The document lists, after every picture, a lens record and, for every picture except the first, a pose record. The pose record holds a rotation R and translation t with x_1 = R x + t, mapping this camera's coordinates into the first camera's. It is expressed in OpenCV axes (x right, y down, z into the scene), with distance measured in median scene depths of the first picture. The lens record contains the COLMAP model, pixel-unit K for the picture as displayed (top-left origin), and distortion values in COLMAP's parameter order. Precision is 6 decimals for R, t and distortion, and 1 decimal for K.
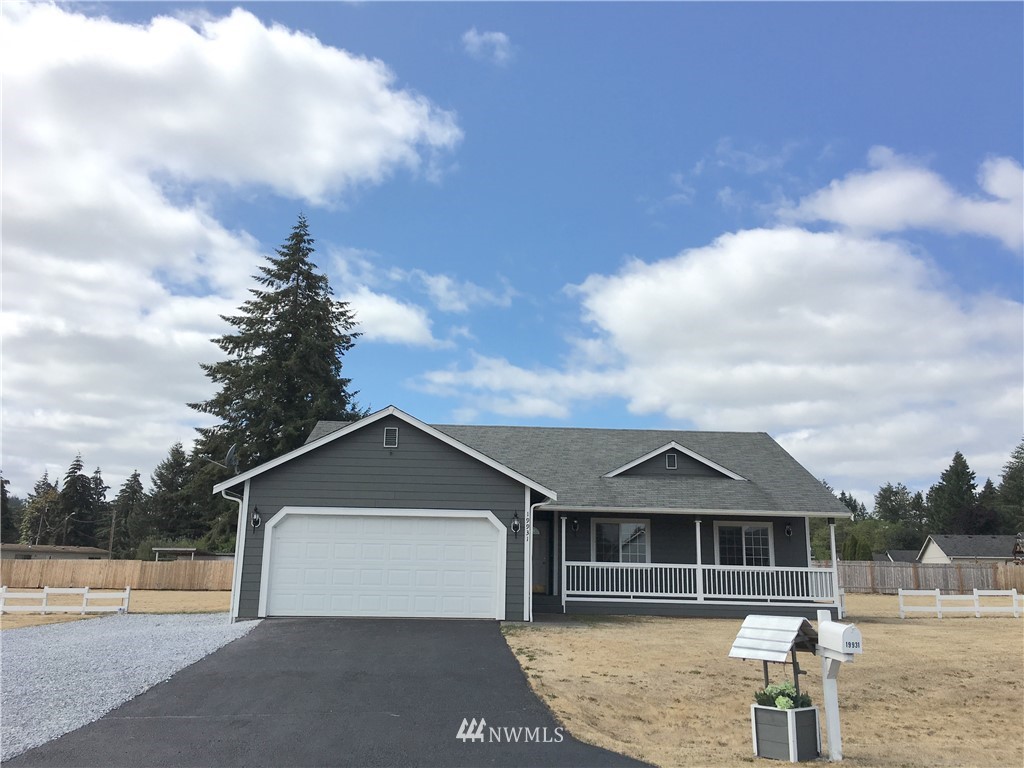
lens RADIAL K [[847.6, 0, 514.3], [0, 847.6, 400.8], [0, 0, 1]] dist [0.082325, -0.003670]
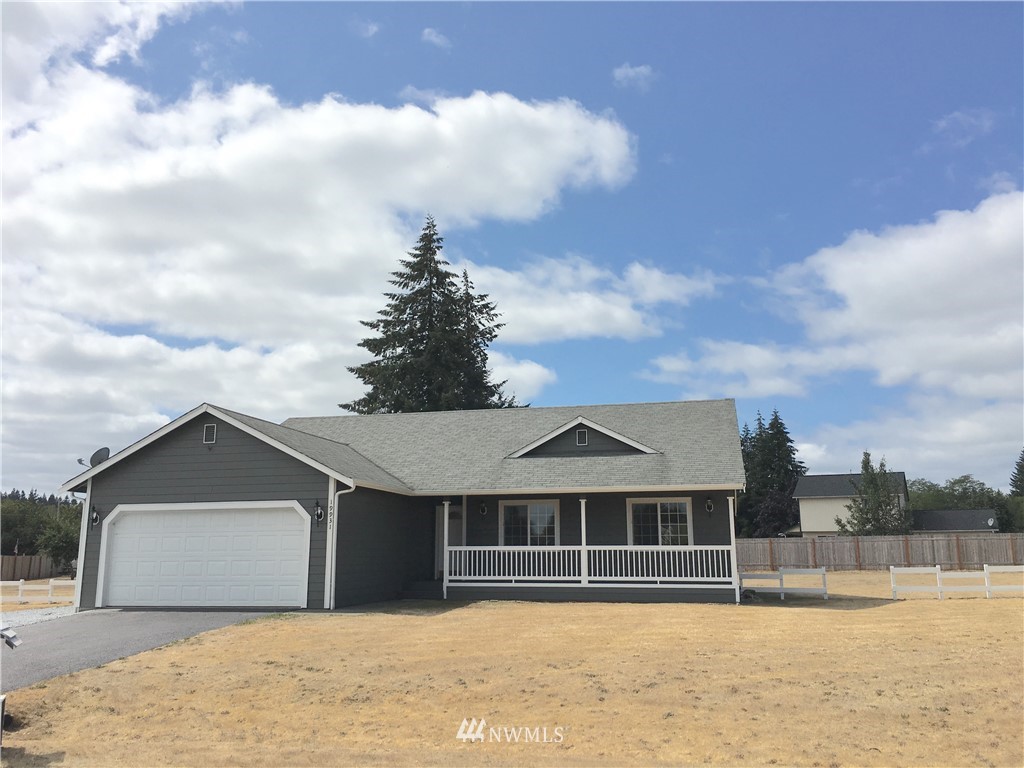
lens RADIAL K [[866.3, 0, 512.0], [0, 866.3, 384.0], [0, 0, 1]] dist [0.087191, -0.067315]
pose [[0.956605, -0.077913, -0.280779, 0.393716], [0.077773, 0.996903, -0.011661, 0.017076], [0.280818, -0.010682, 0.959701, 0.051177]]
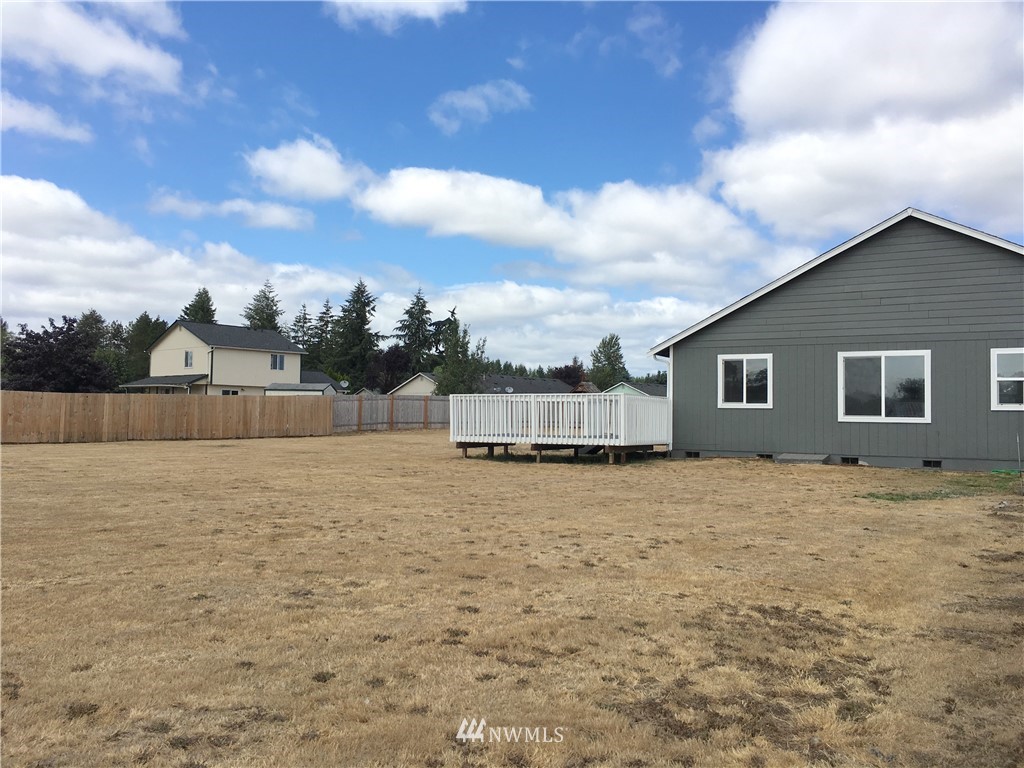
lens RADIAL K [[866.3, 0, 512.0], [0, 866.3, 384.0], [0, 0, 1]] dist [0.087191, -0.067315]
pose [[0.536195, 0.021046, 0.843832, -1.158662], [-0.167553, 0.982450, 0.081965, 0.184562], [-0.827297, -0.185336, 0.530311, 1.005033]]
